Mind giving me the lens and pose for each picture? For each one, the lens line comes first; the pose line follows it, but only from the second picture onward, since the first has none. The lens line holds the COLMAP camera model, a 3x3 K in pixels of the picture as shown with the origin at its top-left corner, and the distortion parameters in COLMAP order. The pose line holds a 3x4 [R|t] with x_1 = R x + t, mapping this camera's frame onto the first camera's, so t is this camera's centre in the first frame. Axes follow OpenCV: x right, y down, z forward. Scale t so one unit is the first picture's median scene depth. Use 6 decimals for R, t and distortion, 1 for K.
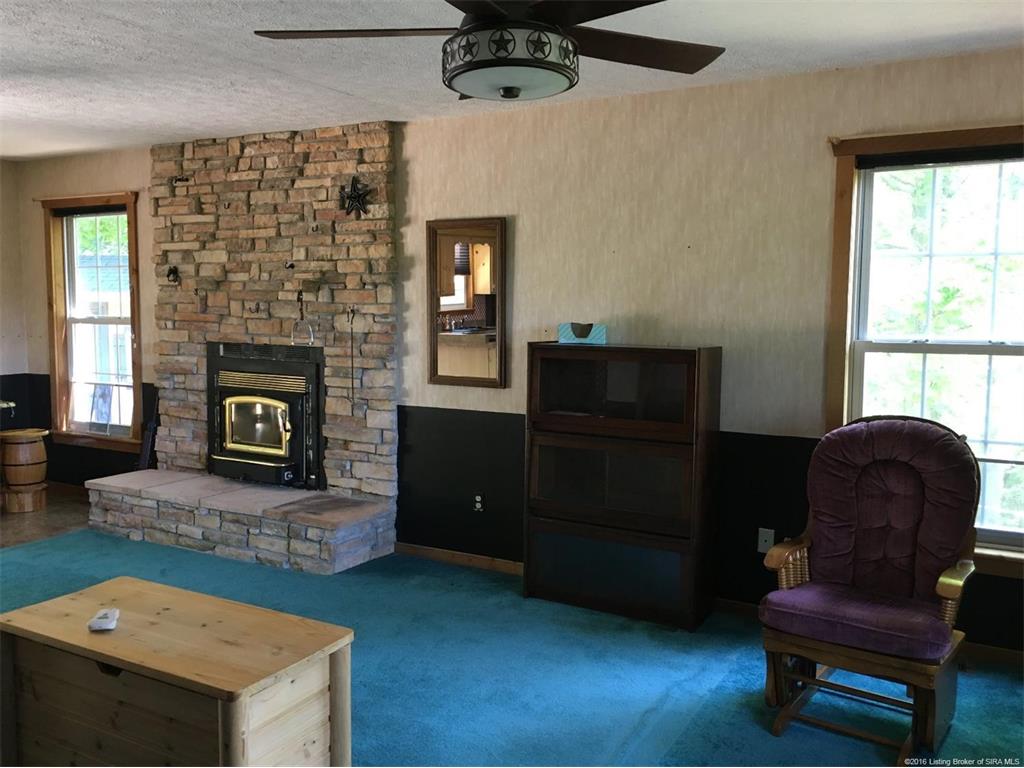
lens RADIAL K [[879.1, 0, 512.2], [0, 879.1, 383.8], [0, 0, 1]] dist [0.057035, -0.044614]
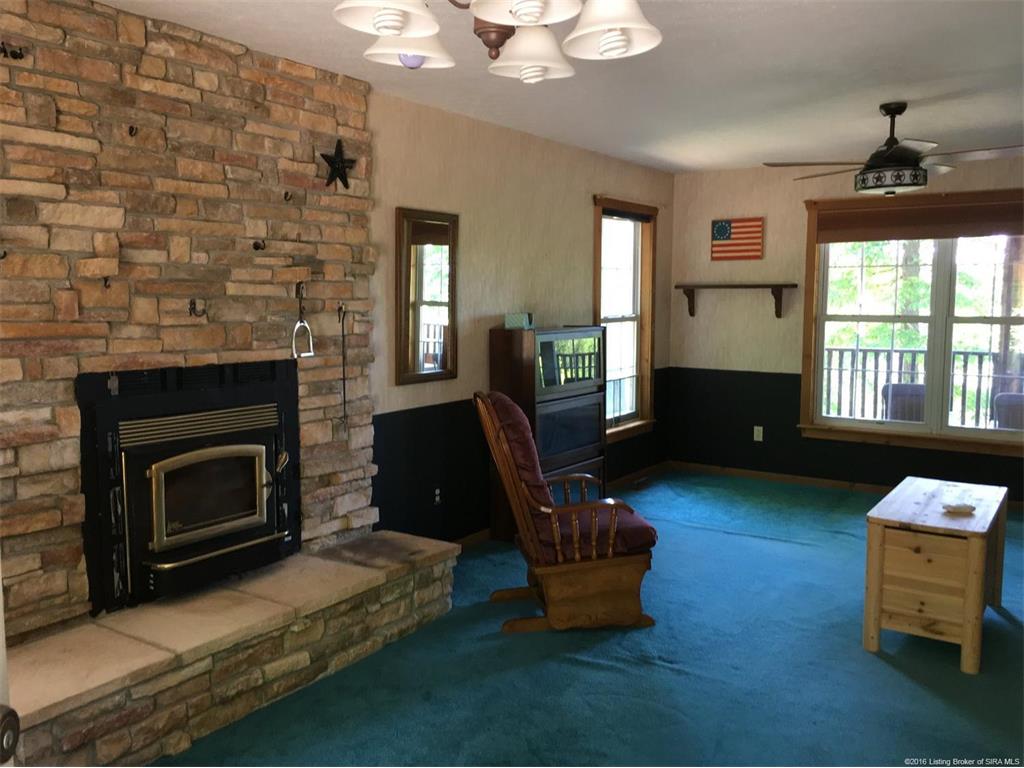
lens RADIAL K [[879.1, 0, 513.2], [0, 879.1, 382.9], [0, 0, 1]] dist [0.057035, -0.044614]
pose [[0.072245, -0.108637, 0.991453, -0.914093], [0.087933, 0.990873, 0.102166, -0.079116], [-0.993503, 0.079801, 0.081138, 0.741344]]
